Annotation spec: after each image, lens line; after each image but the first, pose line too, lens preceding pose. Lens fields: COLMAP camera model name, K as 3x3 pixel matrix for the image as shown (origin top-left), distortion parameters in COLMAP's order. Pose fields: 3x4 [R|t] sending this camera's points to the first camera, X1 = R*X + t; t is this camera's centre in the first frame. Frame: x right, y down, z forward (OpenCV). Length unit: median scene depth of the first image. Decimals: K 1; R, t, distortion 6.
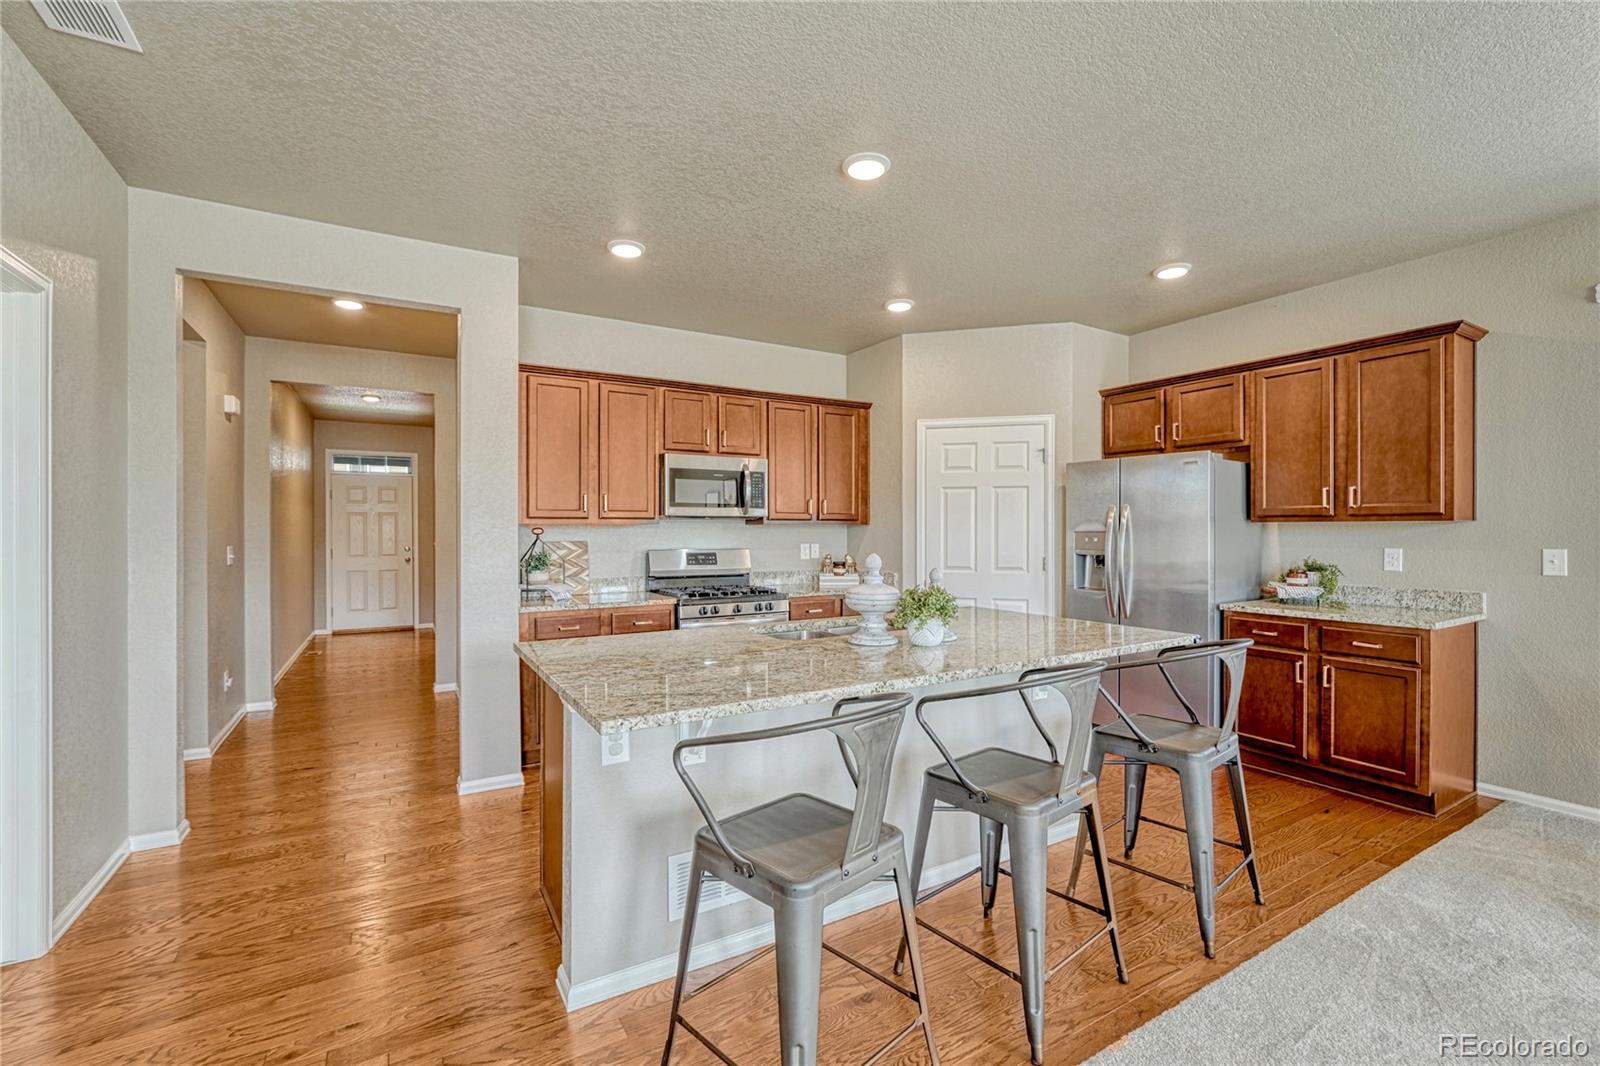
lens RADIAL K [[680.6, 0, 805.4], [0, 680.6, 528.5], [0, 0, 1]] dist [-0.009972, -0.000162]
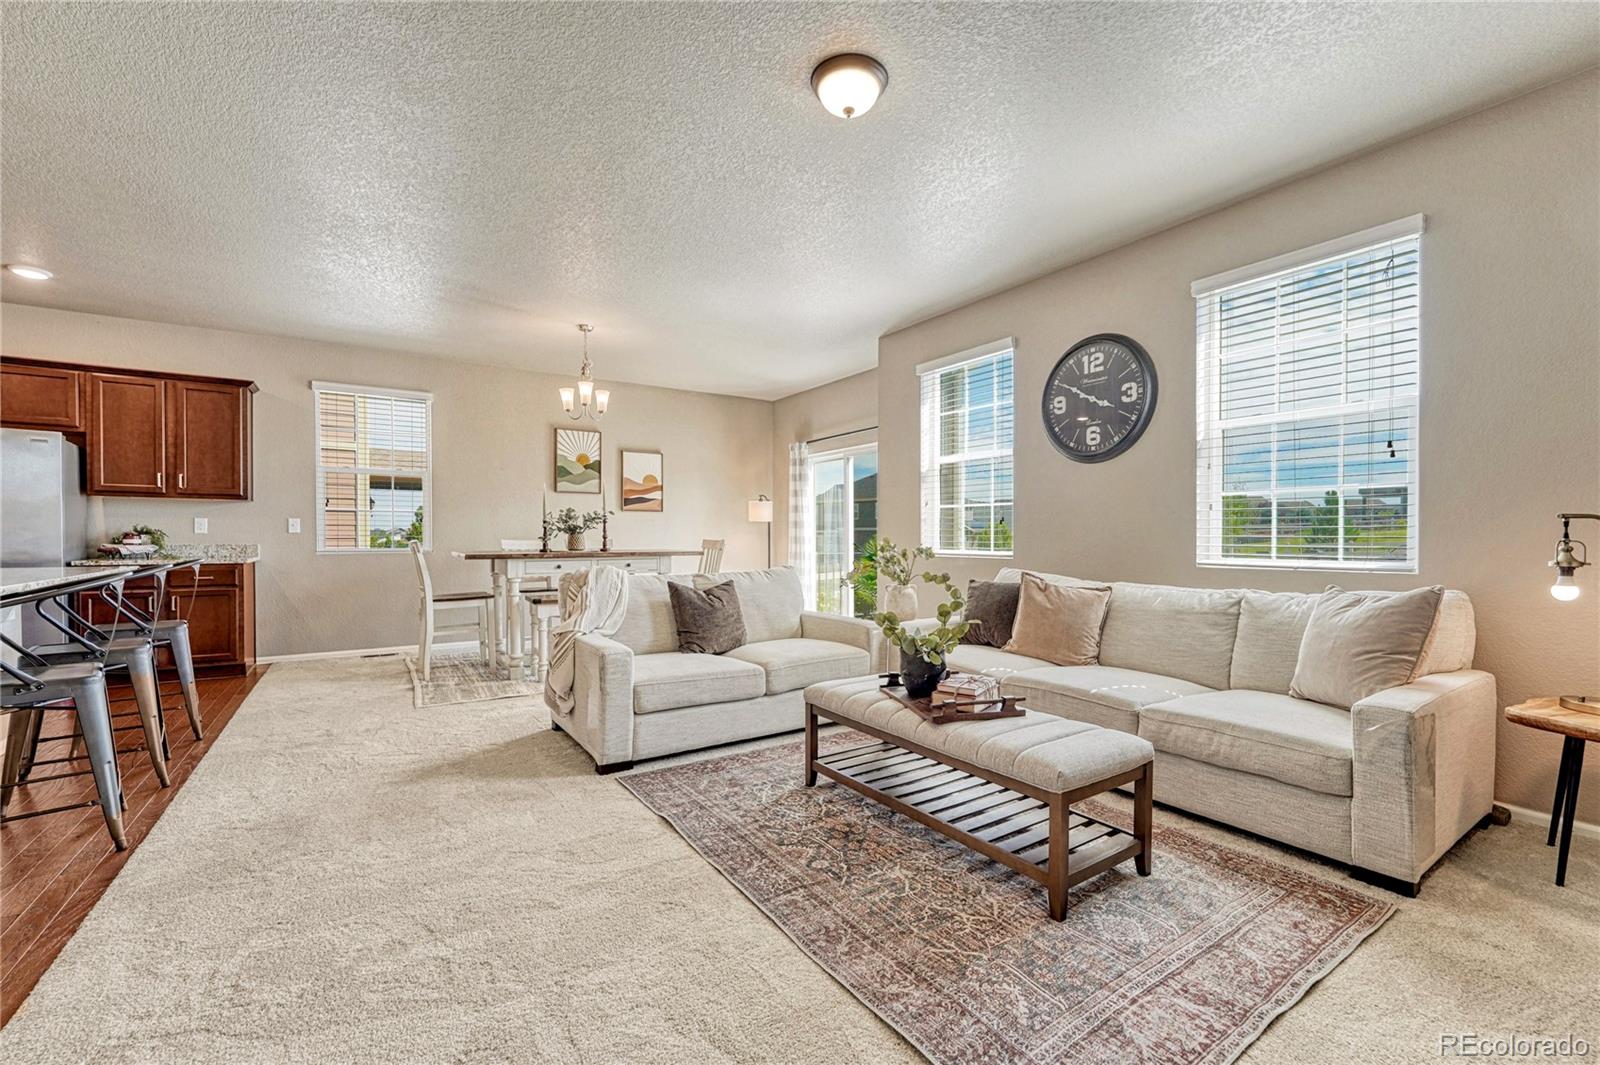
lens RADIAL K [[671.6, 0, 802.9], [0, 671.6, 553.9], [0, 0, 1]] dist [-0.012538, 0.000807]
pose [[-0.044317, -0.029306, 0.998588, -0.556078], [-0.006858, 0.999555, 0.029030, 0.048295], [-0.998994, -0.005561, -0.044498, -0.222899]]
